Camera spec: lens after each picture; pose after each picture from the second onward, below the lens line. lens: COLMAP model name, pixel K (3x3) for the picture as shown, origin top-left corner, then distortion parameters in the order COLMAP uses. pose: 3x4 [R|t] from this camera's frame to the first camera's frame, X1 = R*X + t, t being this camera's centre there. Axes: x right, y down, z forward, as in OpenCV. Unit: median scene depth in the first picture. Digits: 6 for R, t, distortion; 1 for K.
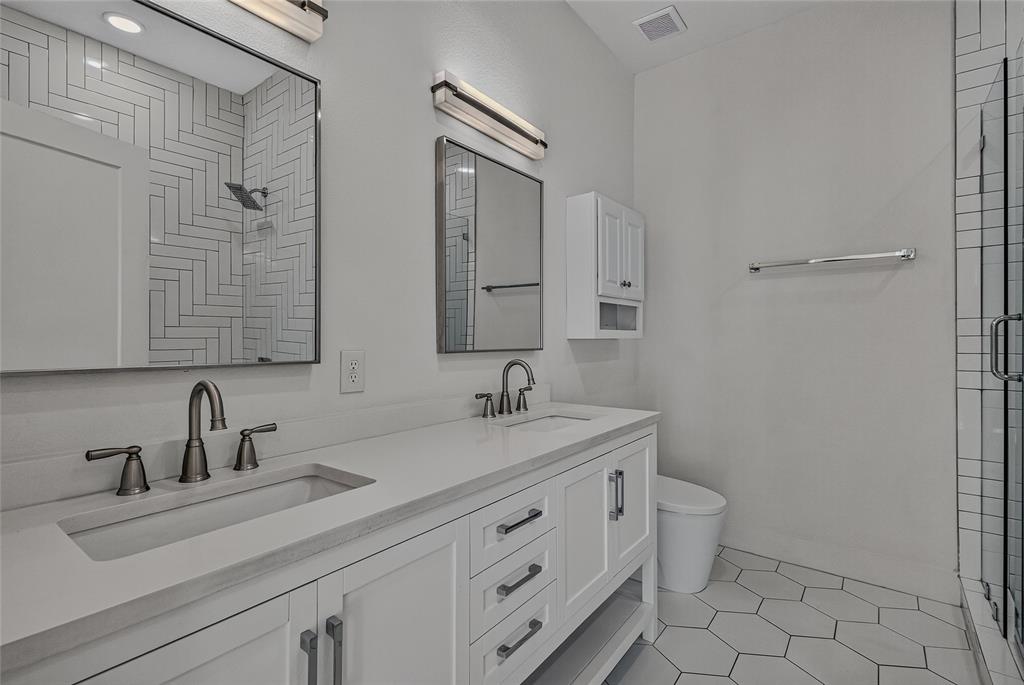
lens RADIAL K [[472.3, 0, 512.1], [0, 472.3, 337.3], [0, 0, 1]] dist [0.010891, -0.001779]
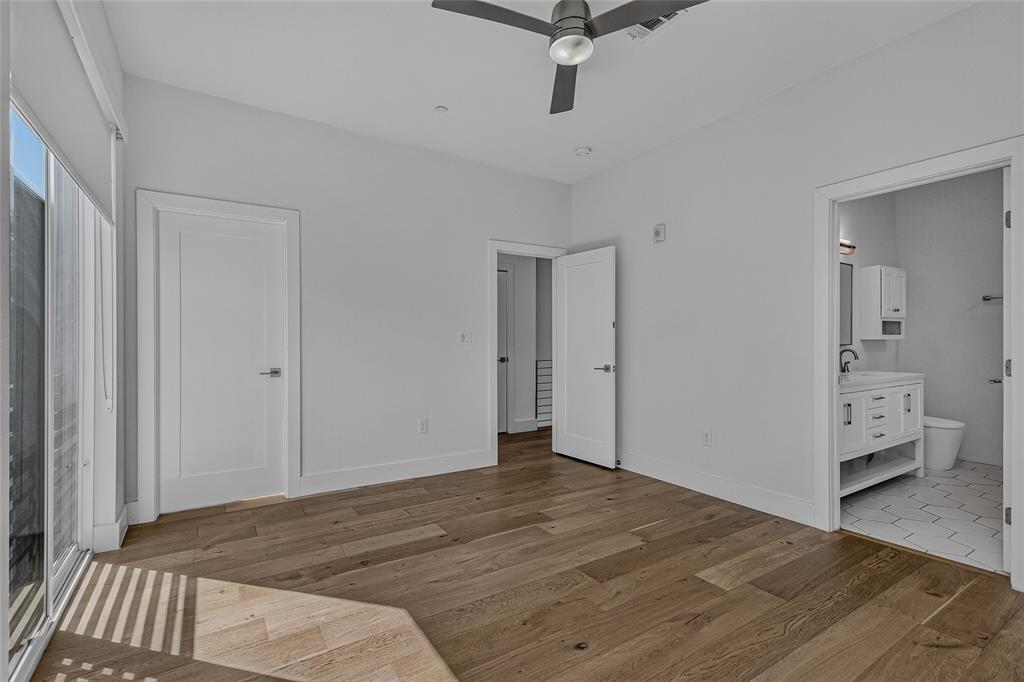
lens RADIAL K [[472.3, 0, 515.0], [0, 472.3, 342.1], [0, 0, 1]] dist [0.010891, -0.001779]
pose [[0.946922, 0.001339, -0.321462, -0.573315], [0.000550, 0.999983, 0.005786, 0.000950], [0.321464, -0.005655, 0.946905, -1.241562]]
